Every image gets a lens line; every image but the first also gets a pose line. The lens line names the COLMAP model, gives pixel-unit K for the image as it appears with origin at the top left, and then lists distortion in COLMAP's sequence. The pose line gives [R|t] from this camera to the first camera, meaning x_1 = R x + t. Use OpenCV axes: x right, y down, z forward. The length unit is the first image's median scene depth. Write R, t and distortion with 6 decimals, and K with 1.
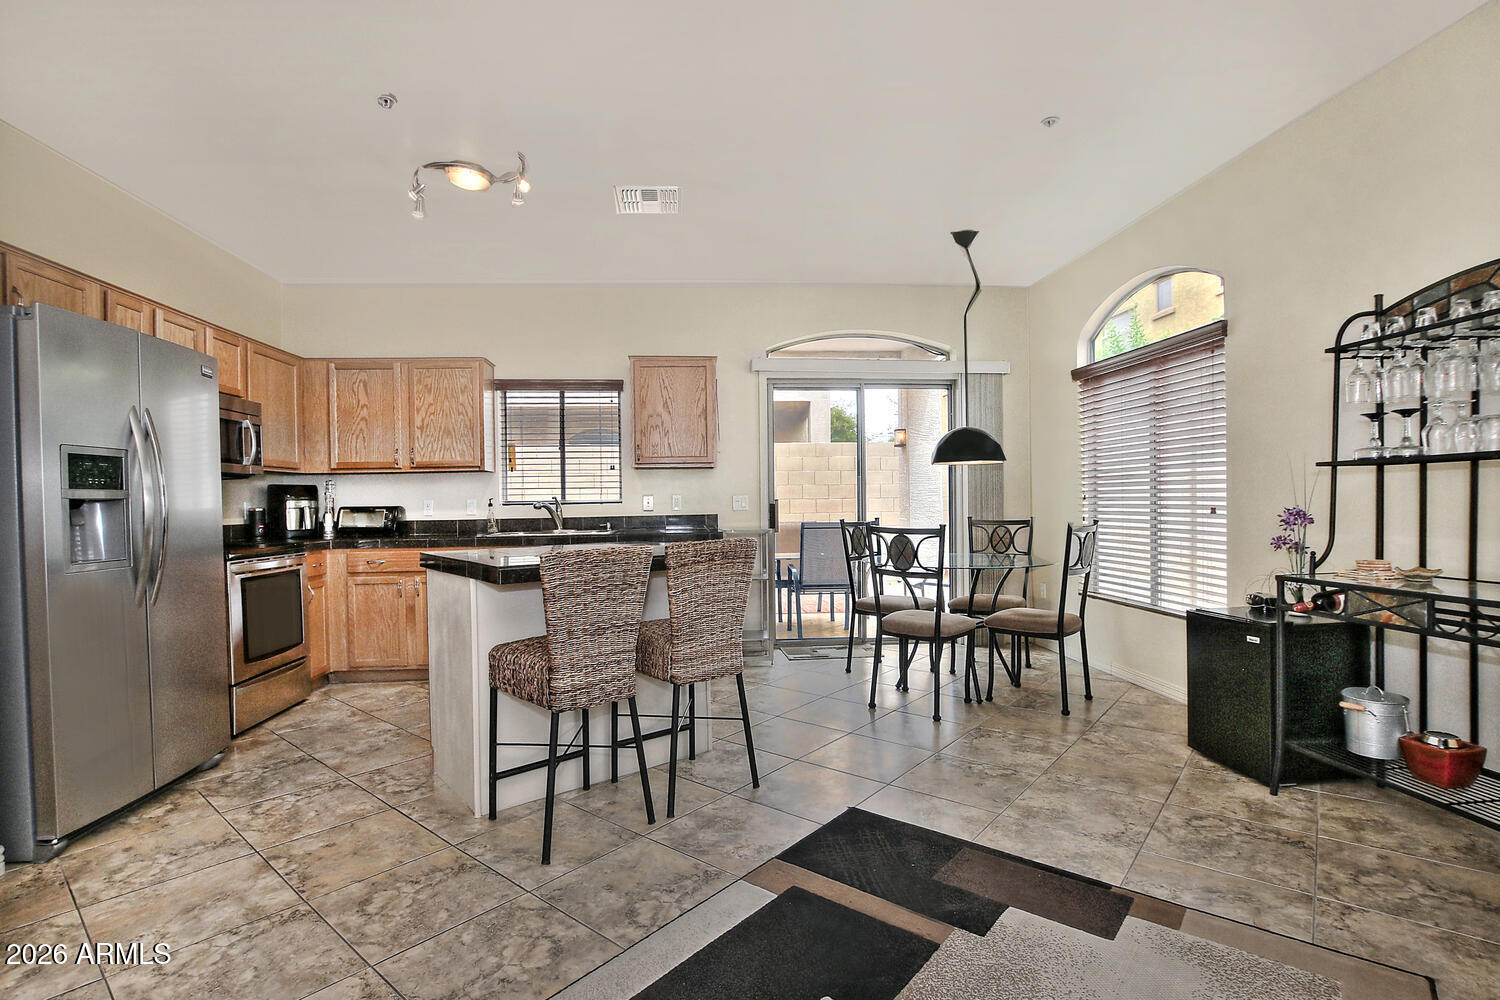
lens RADIAL K [[708.0, 0, 740.3], [0, 708.0, 509.9], [0, 0, 1]] dist [-0.027799, -0.000012]
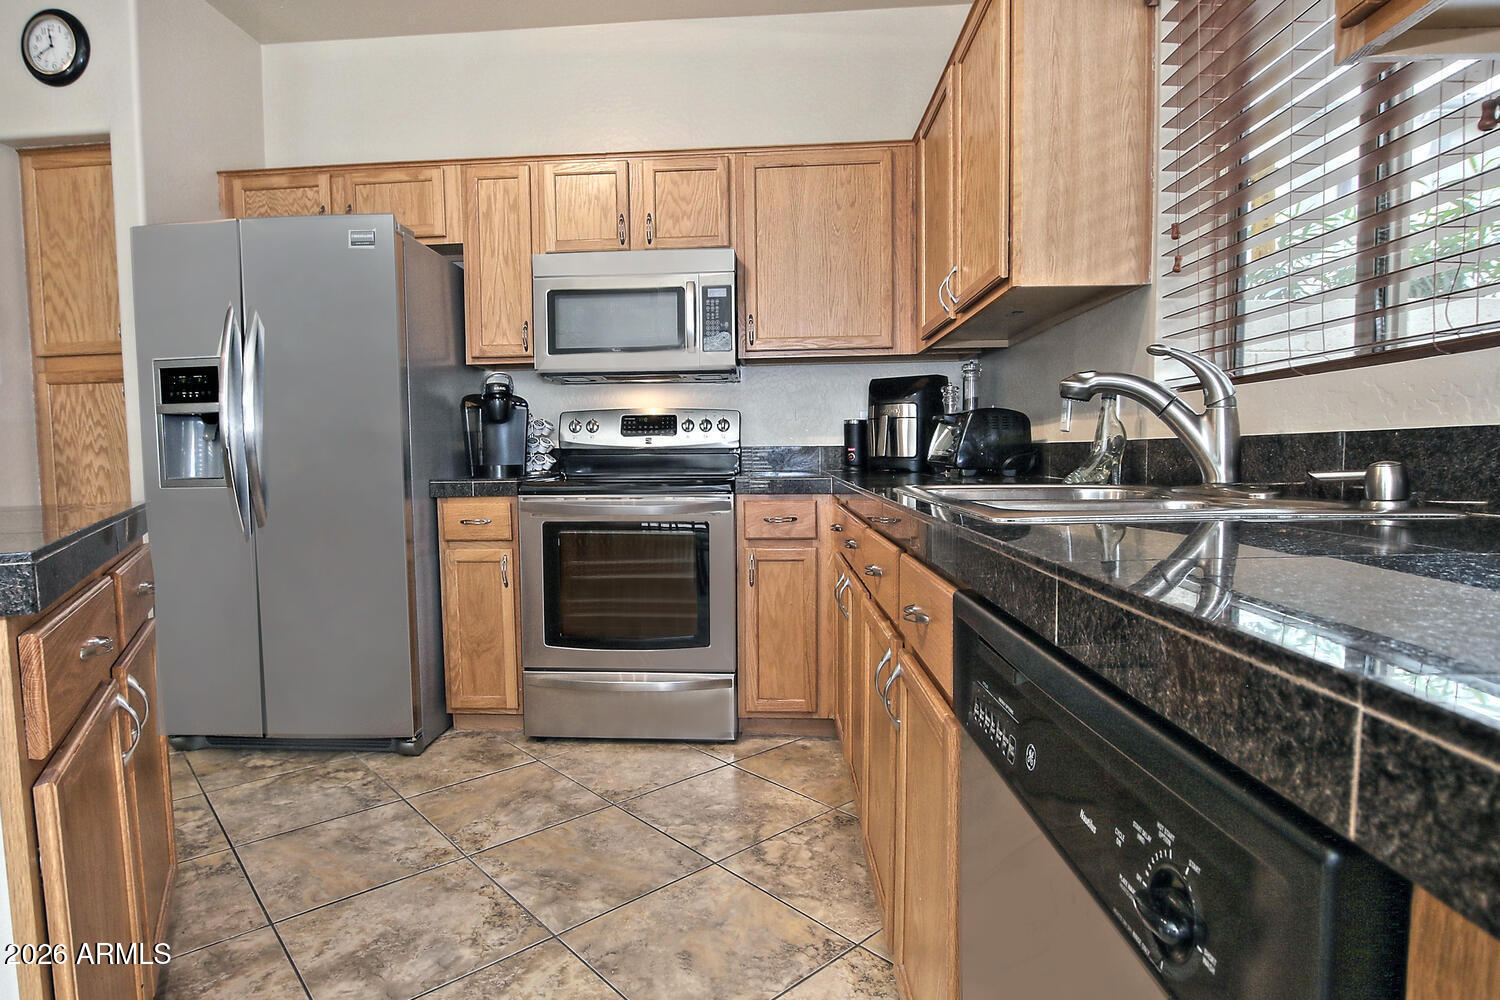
lens RADIAL K [[774.8, 0, 720.2], [0, 774.8, 505.8], [0, 0, 1]] dist [-0.029116, -0.001071]
pose [[-0.150511, 0.087766, -0.984705, 0.009229], [0.005911, 0.996114, 0.087880, 0.013072], [0.988591, 0.007407, -0.150445, 1.044723]]
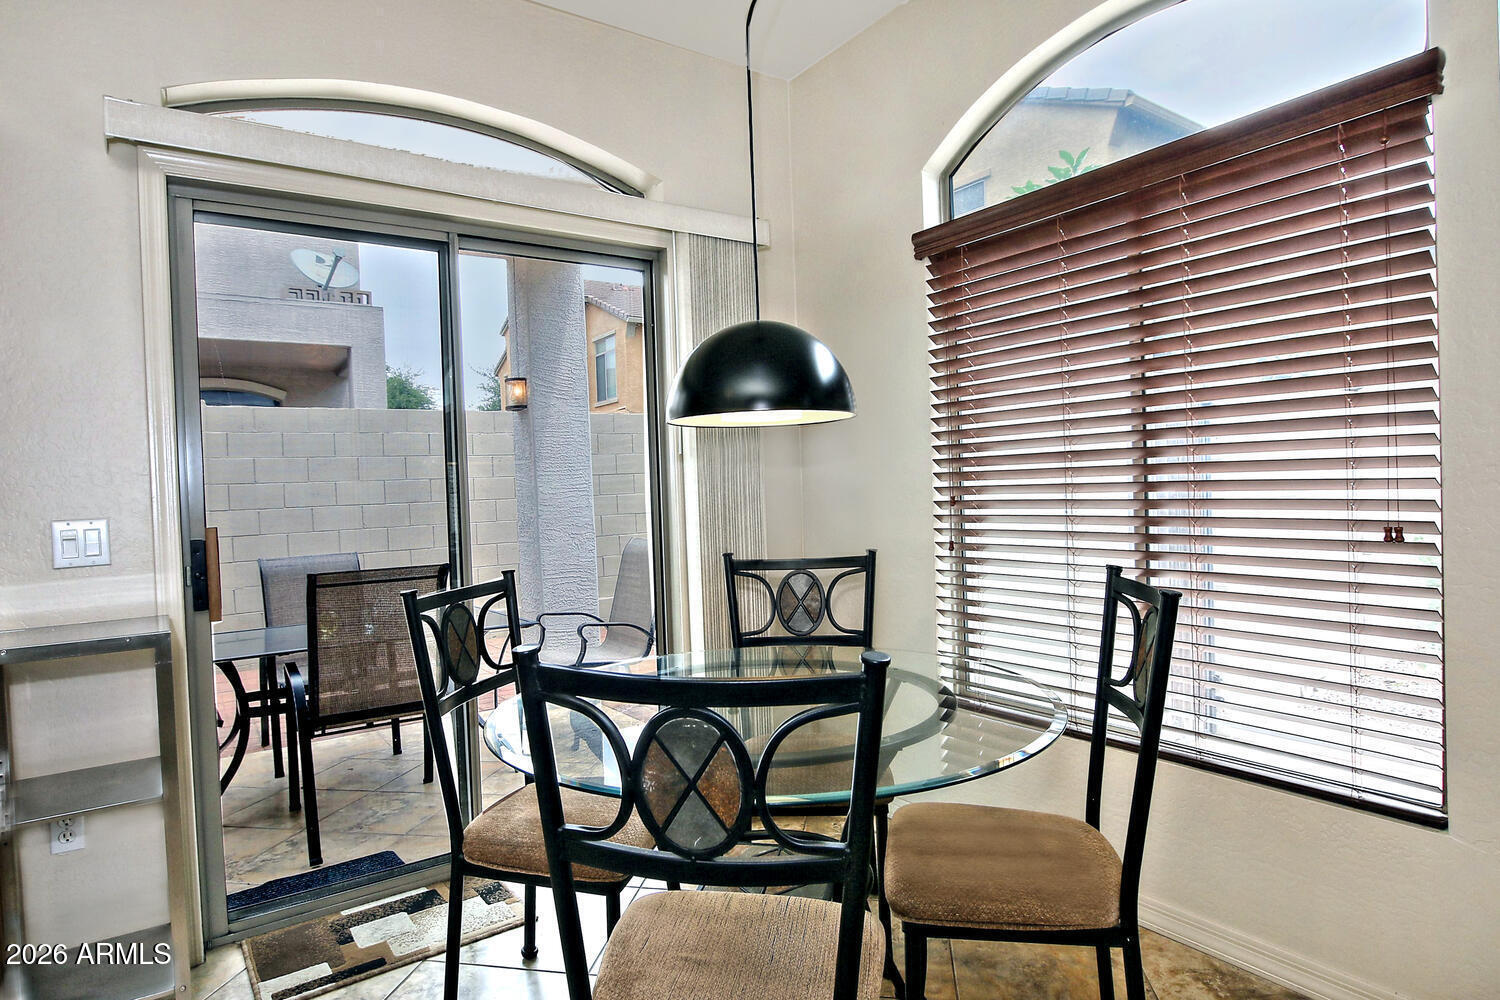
lens RADIAL K [[870.4, 0, 740.2], [0, 870.4, 500.7], [0, 0, 1]] dist [-0.031506, 0.000117]
pose [[0.873912, -0.029060, 0.485215, 0.093600], [0.033148, 0.999450, 0.000157, -0.025803], [-0.484953, 0.015947, 0.874395, 0.638810]]
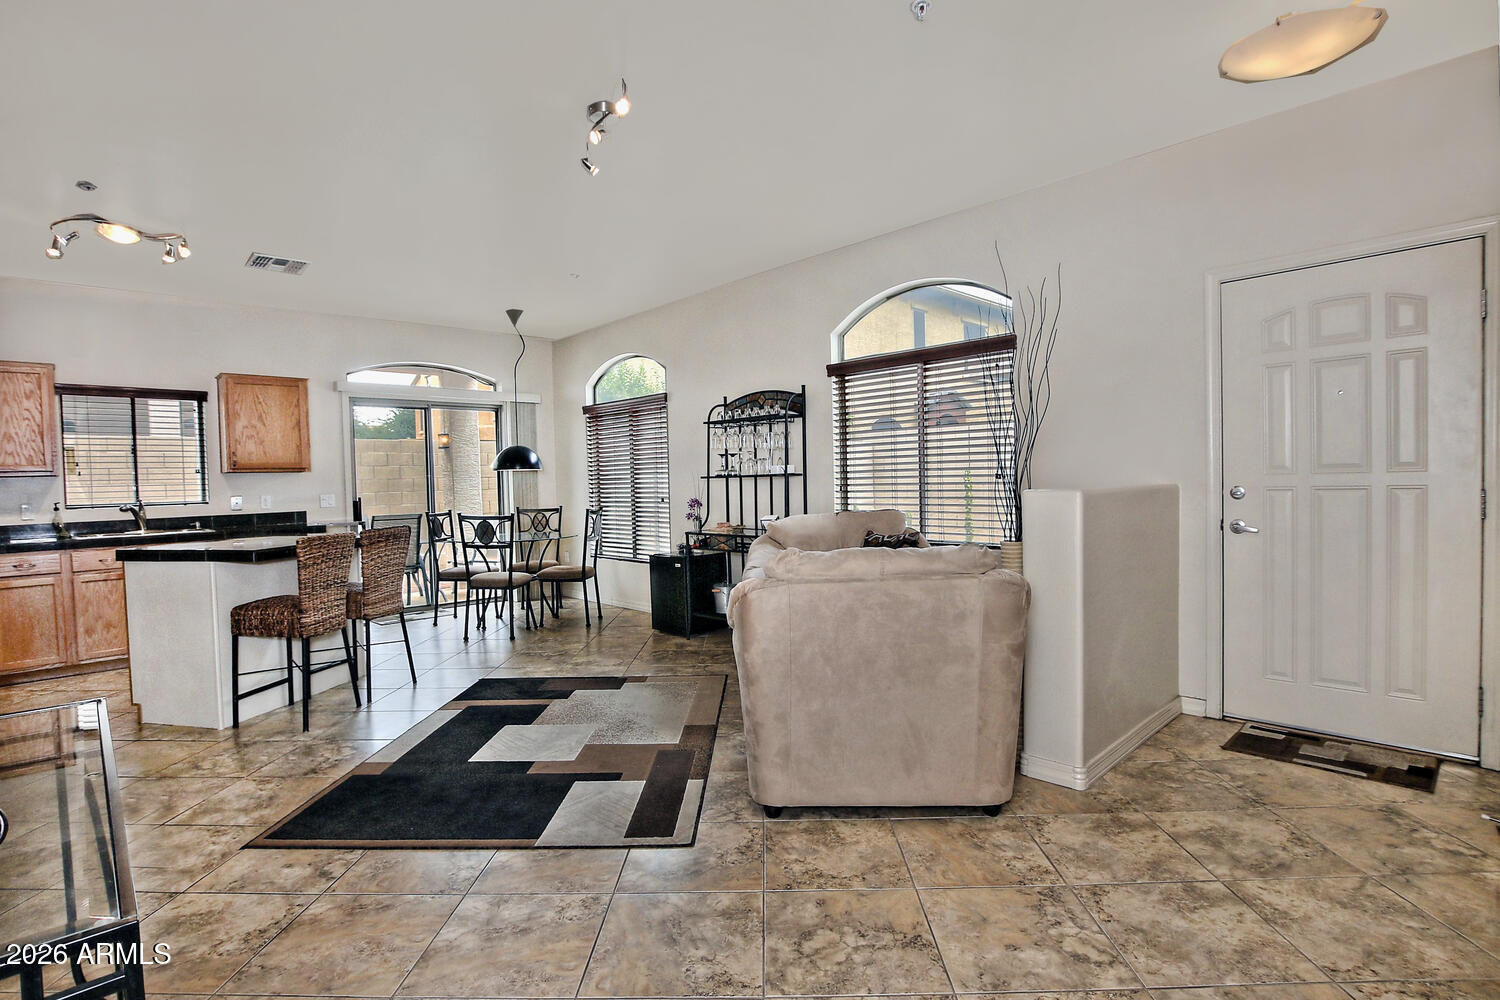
lens RADIAL K [[708.0, 0, 736.3], [0, 708.0, 508.4], [0, 0, 1]] dist [-0.027799, -0.000012]
pose [[0.783393, -0.029971, 0.620804, -0.243890], [0.021310, 0.999545, 0.021365, -0.010029], [-0.621161, -0.003508, 0.783675, -0.437138]]
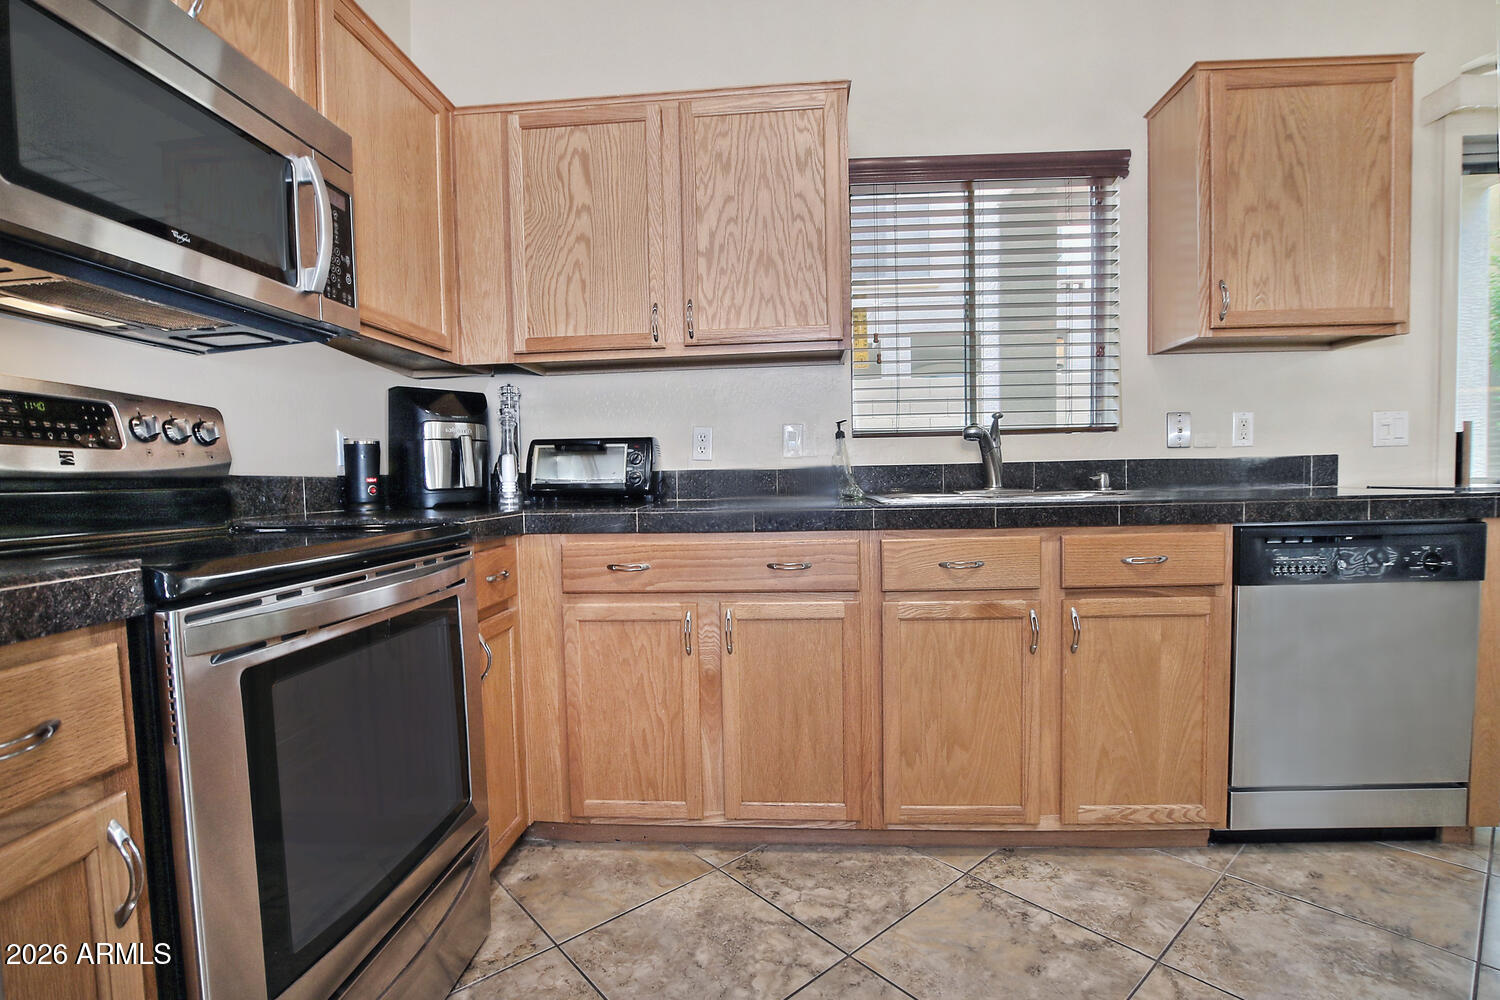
lens RADIAL K [[708.0, 0, 733.8], [0, 708.0, 506.2], [0, 0, 1]] dist [-0.027799, -0.000012]
pose [[0.984700, 0.003225, -0.174226, -0.406213], [0.003248, 0.999316, 0.036851, 0.025723], [0.174225, -0.036853, 0.984016, 0.639179]]
